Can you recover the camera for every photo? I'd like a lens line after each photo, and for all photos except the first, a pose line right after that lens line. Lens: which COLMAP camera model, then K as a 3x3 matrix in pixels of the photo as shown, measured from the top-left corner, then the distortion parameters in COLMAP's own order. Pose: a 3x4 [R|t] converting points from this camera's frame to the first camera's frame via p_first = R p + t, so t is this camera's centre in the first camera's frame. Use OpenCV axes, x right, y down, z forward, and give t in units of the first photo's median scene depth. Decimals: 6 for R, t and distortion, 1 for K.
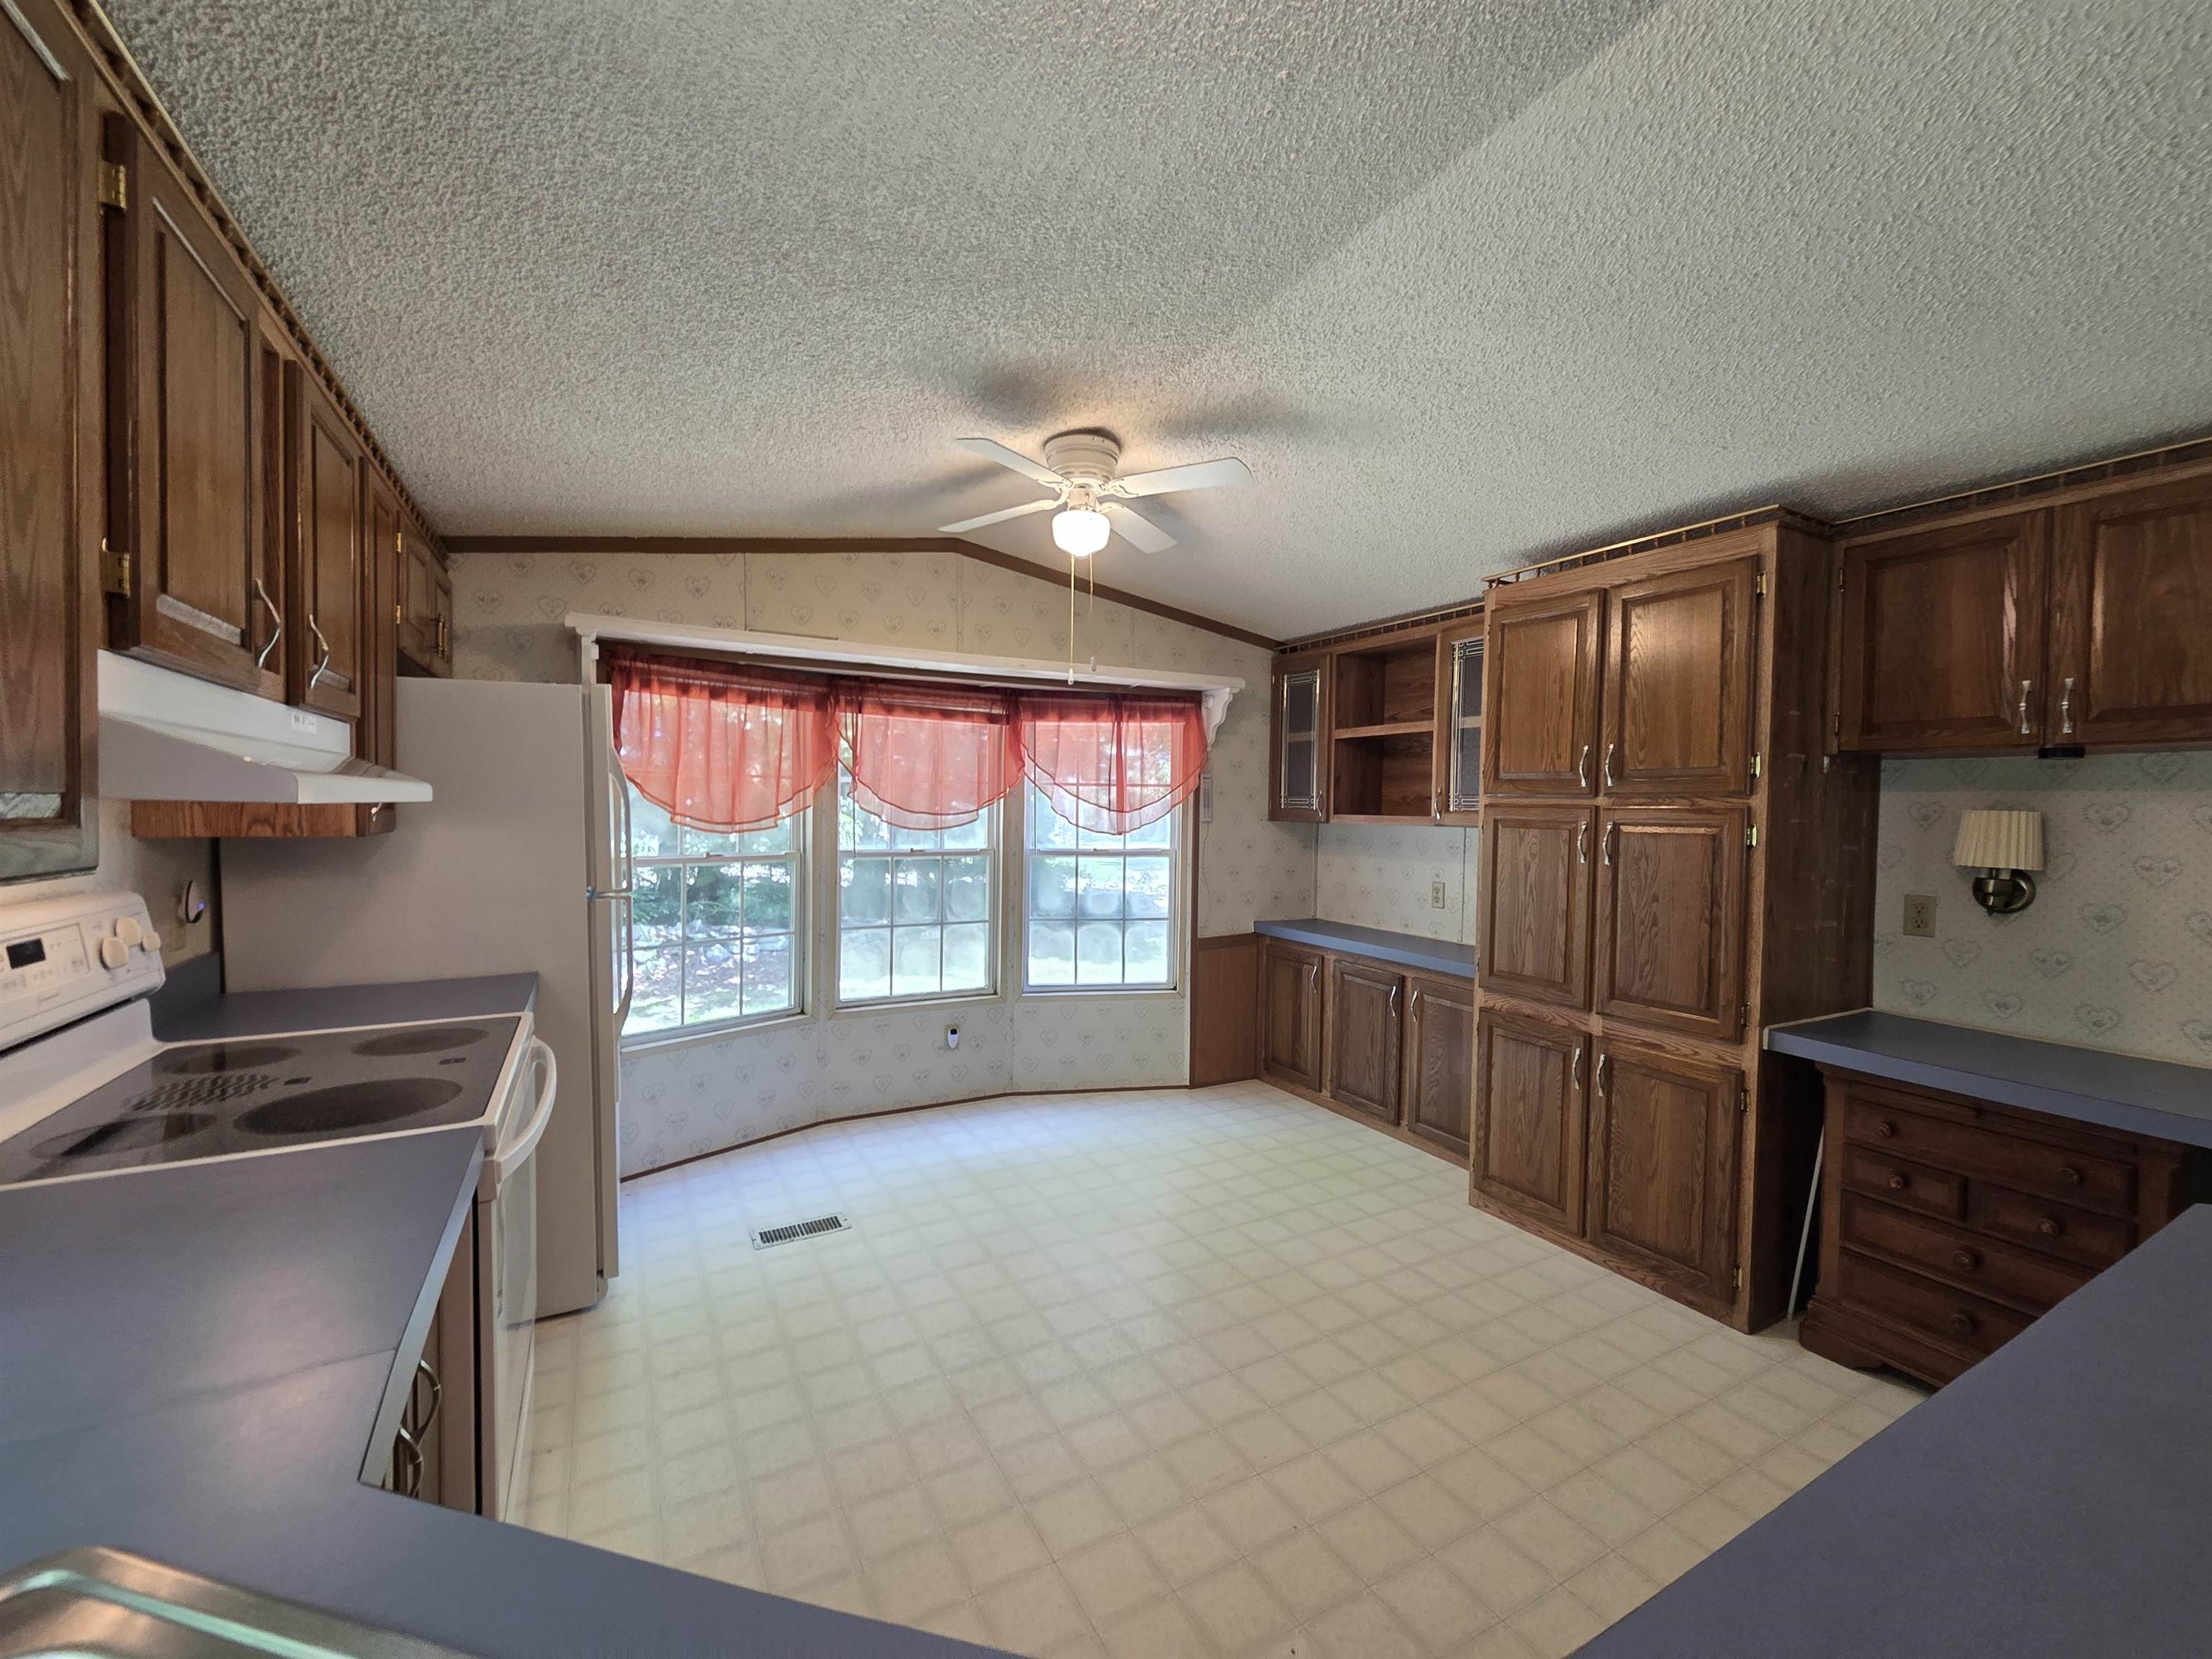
lens RADIAL K [[903.7, 0, 1119.2], [0, 903.7, 830.4], [0, 0, 1]] dist [-0.000297, 0.002072]
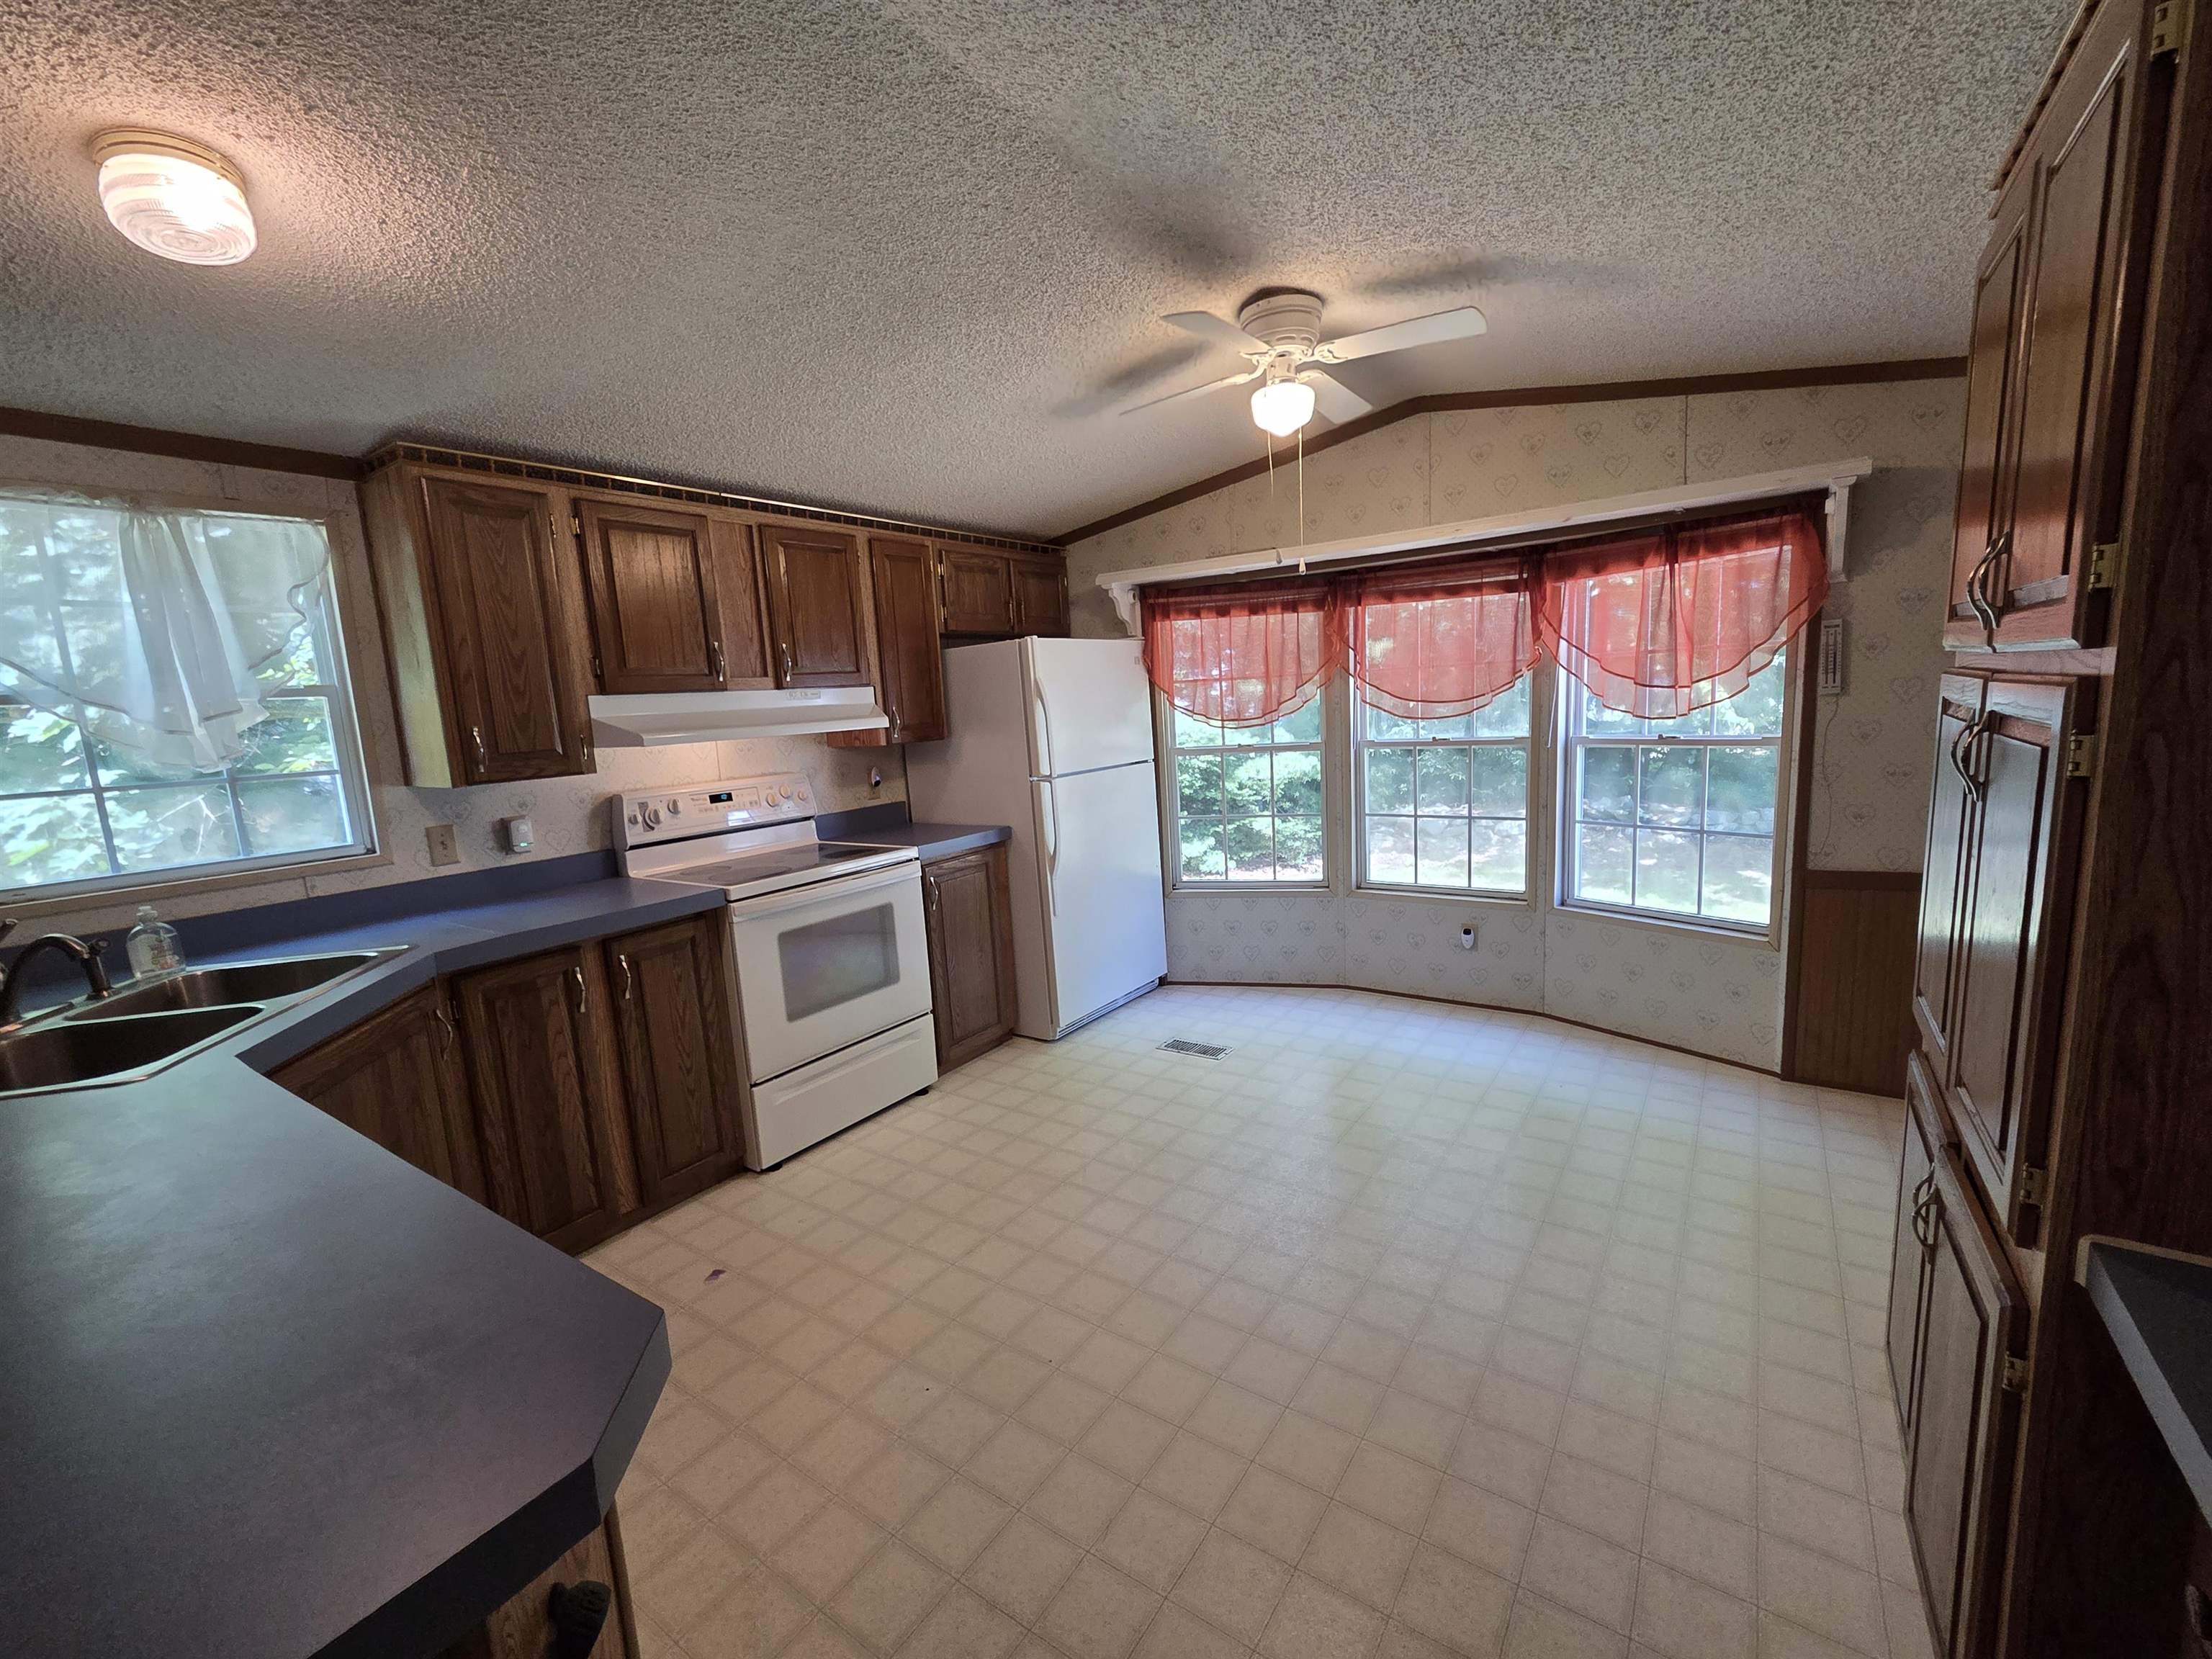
lens RADIAL K [[903.7, 0, 1119.2], [0, 903.7, 830.4], [0, 0, 1]] dist [-0.000297, 0.002072]
pose [[0.456458, 0.087583, -0.885424, 0.498224], [0.034156, 0.992685, 0.115801, -0.005067], [0.889089, -0.083100, 0.450128, 0.267929]]
